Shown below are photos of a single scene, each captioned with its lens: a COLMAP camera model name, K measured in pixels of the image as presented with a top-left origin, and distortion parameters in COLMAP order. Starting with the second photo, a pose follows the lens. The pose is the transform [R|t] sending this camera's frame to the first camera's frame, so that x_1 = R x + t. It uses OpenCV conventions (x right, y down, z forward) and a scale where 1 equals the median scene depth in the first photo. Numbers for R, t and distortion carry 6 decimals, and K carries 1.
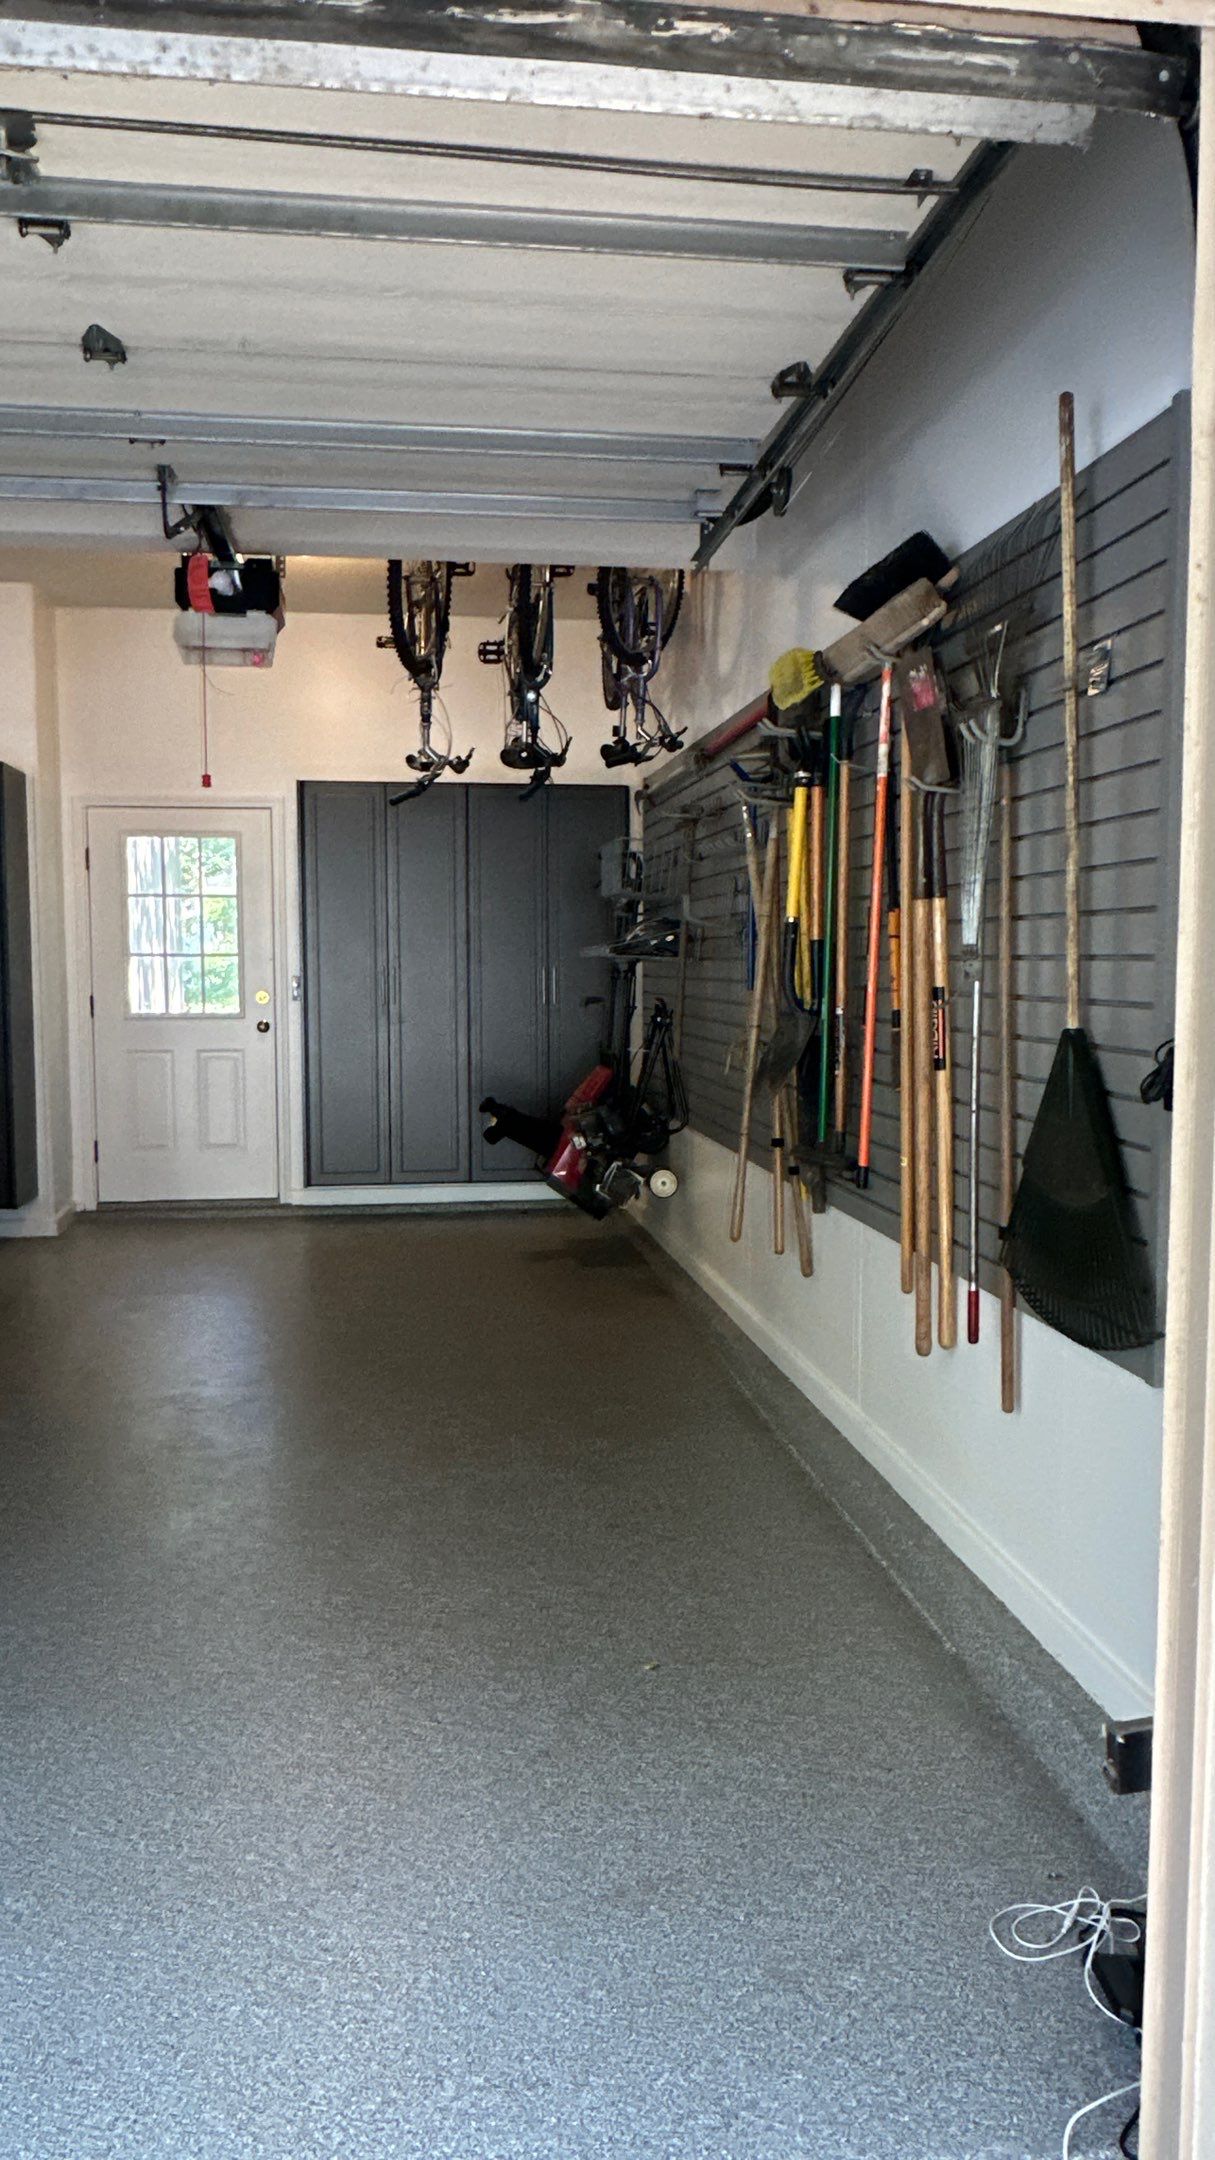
lens RADIAL K [[1486.0, 0, 612.4], [0, 1486.0, 1076.6], [0, 0, 1]] dist [-0.010781, 0.009345]
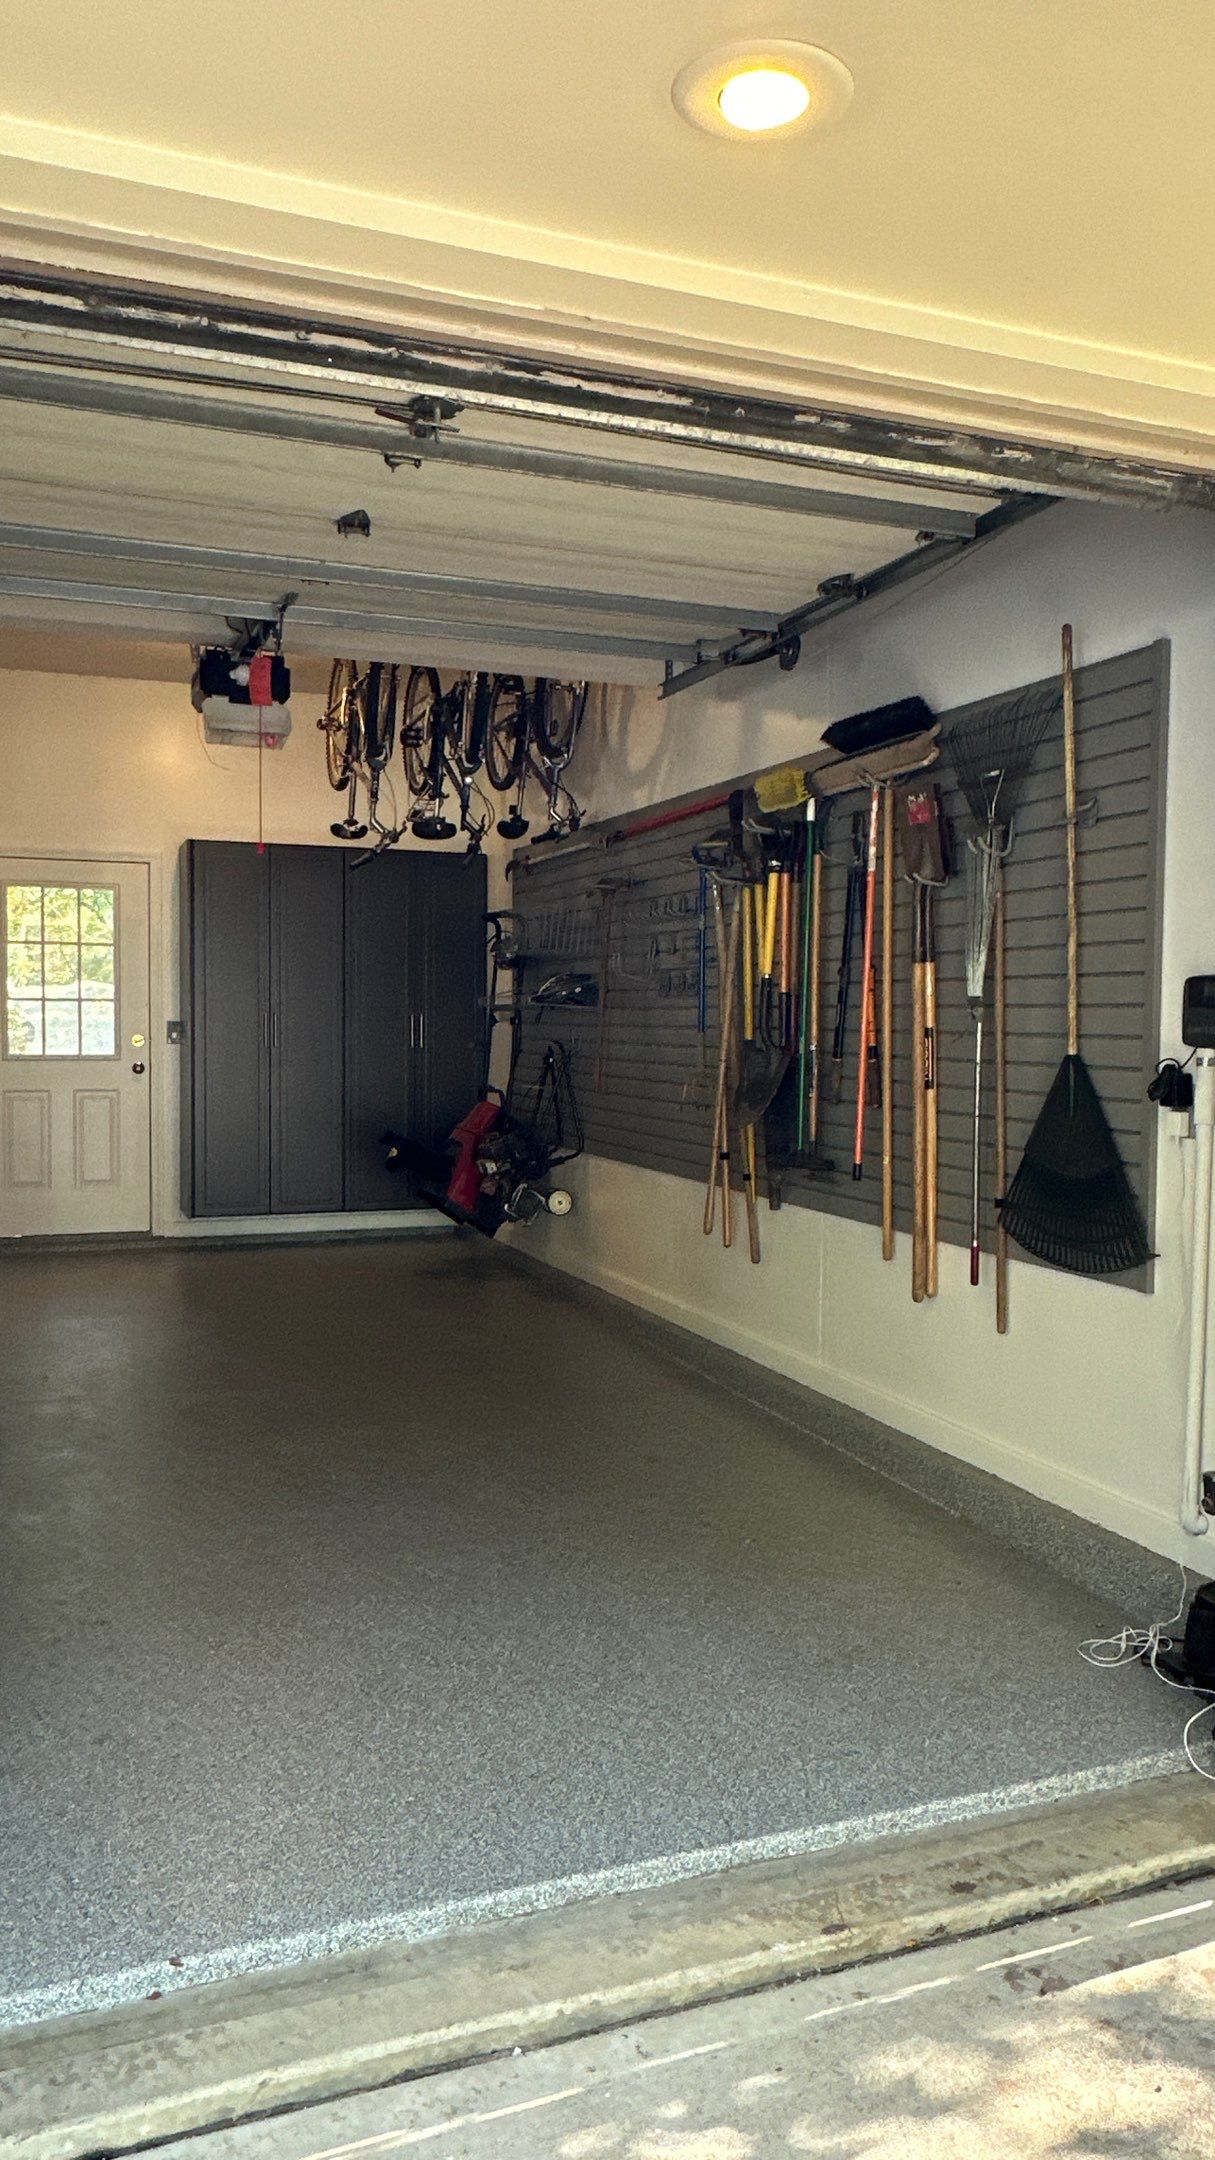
lens RADIAL K [[1486.0, 0, 597.6], [0, 1486.0, 1076.4], [0, 0, 1]] dist [-0.010781, 0.009345]
pose [[0.974554, 0.001006, 0.224152, -0.323138], [0.007247, 0.999326, -0.035991, 0.026226], [-0.224037, 0.036700, 0.973889, -0.214321]]
